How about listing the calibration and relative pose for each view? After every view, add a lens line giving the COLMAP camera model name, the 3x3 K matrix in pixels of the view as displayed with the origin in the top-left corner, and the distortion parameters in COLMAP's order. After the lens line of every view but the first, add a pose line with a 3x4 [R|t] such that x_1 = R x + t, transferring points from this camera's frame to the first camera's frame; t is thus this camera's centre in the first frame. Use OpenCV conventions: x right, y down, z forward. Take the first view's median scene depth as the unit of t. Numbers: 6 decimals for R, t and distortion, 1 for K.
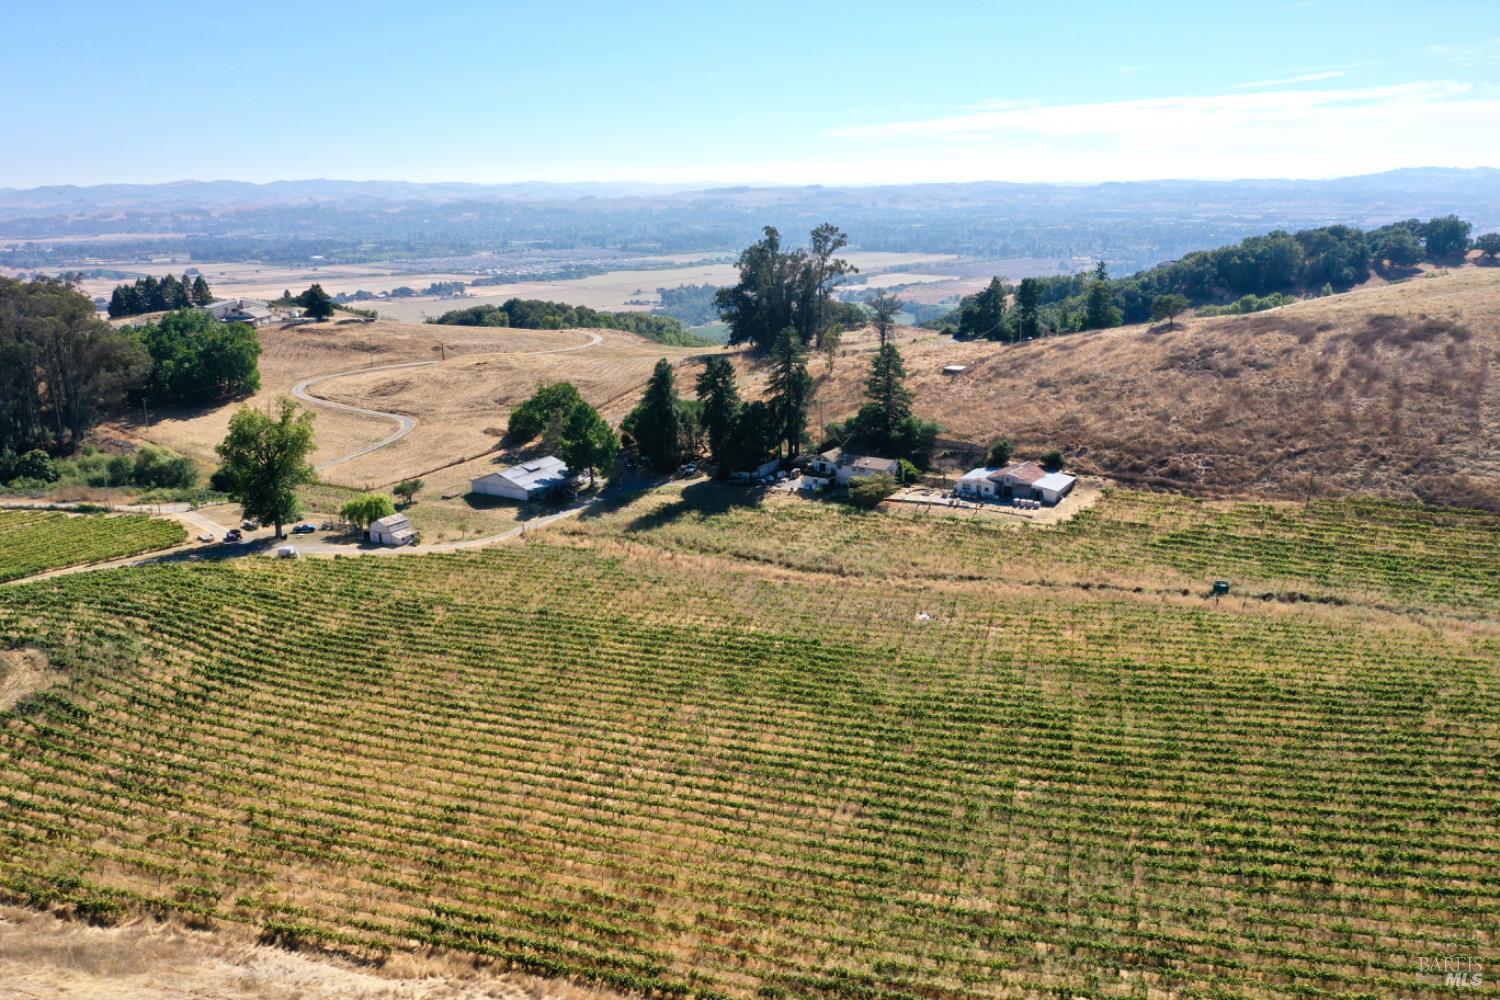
lens RADIAL K [[1211.6, 0, 748.7], [0, 1211.6, 501.0], [0, 0, 1]] dist [-0.001297, -0.012596]
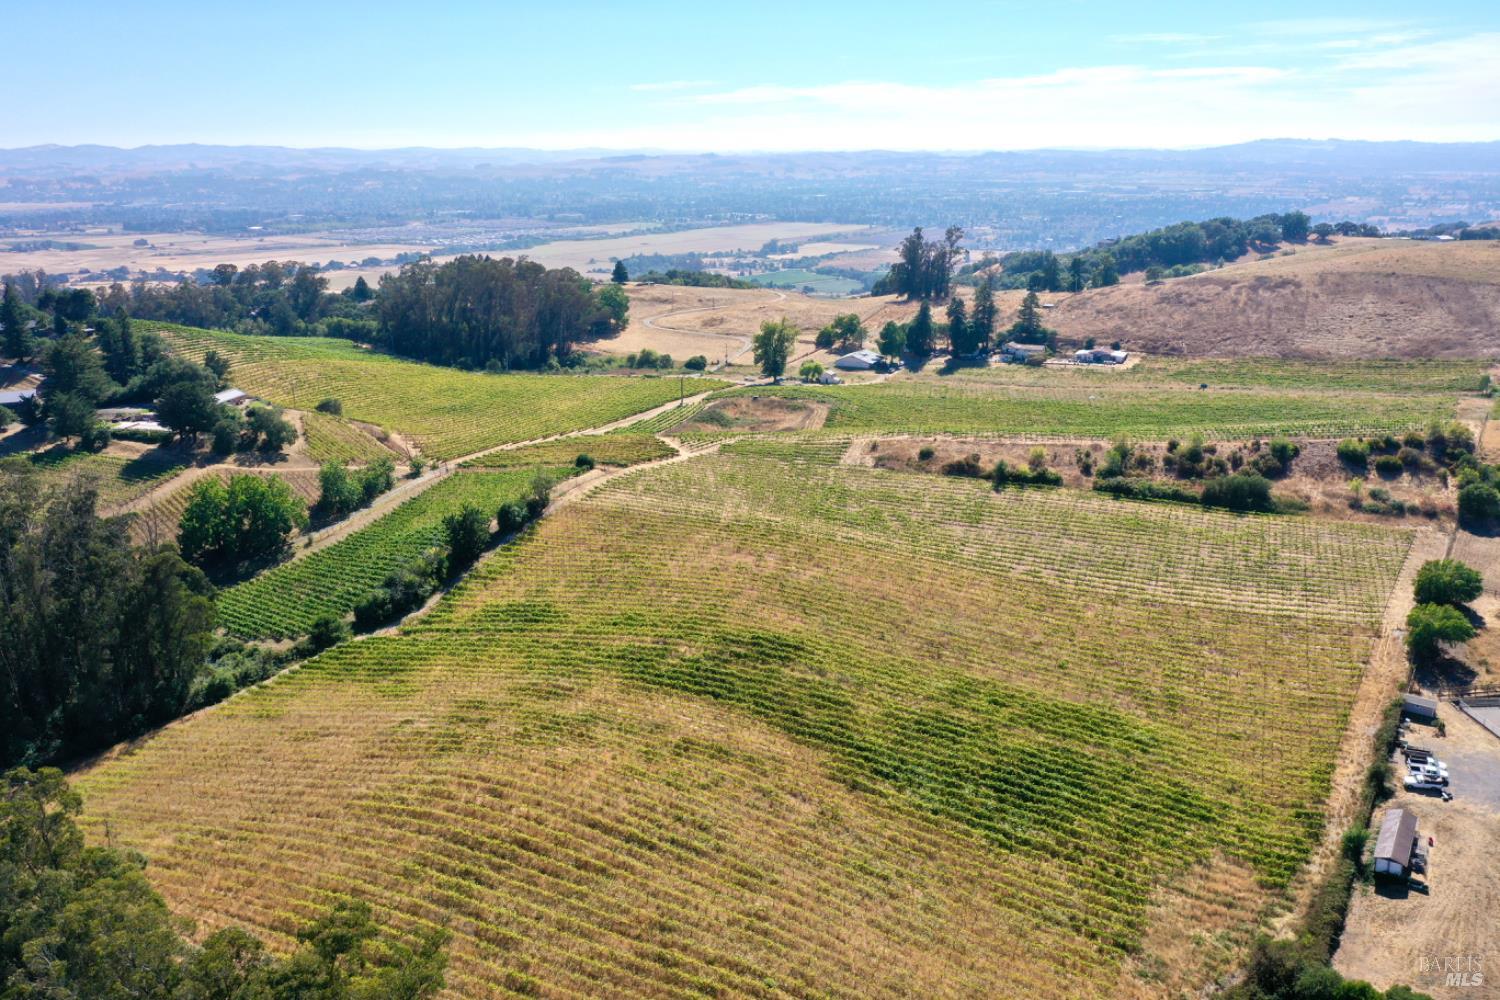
lens RADIAL K [[1211.6, 0, 751.9], [0, 1211.6, 498.5], [0, 0, 1]] dist [-0.001297, -0.012596]
pose [[0.995224, -0.022371, 0.095022, -0.514123], [0.020041, 0.999476, 0.025403, 0.146200], [-0.095540, -0.023377, 0.995151, -0.922623]]
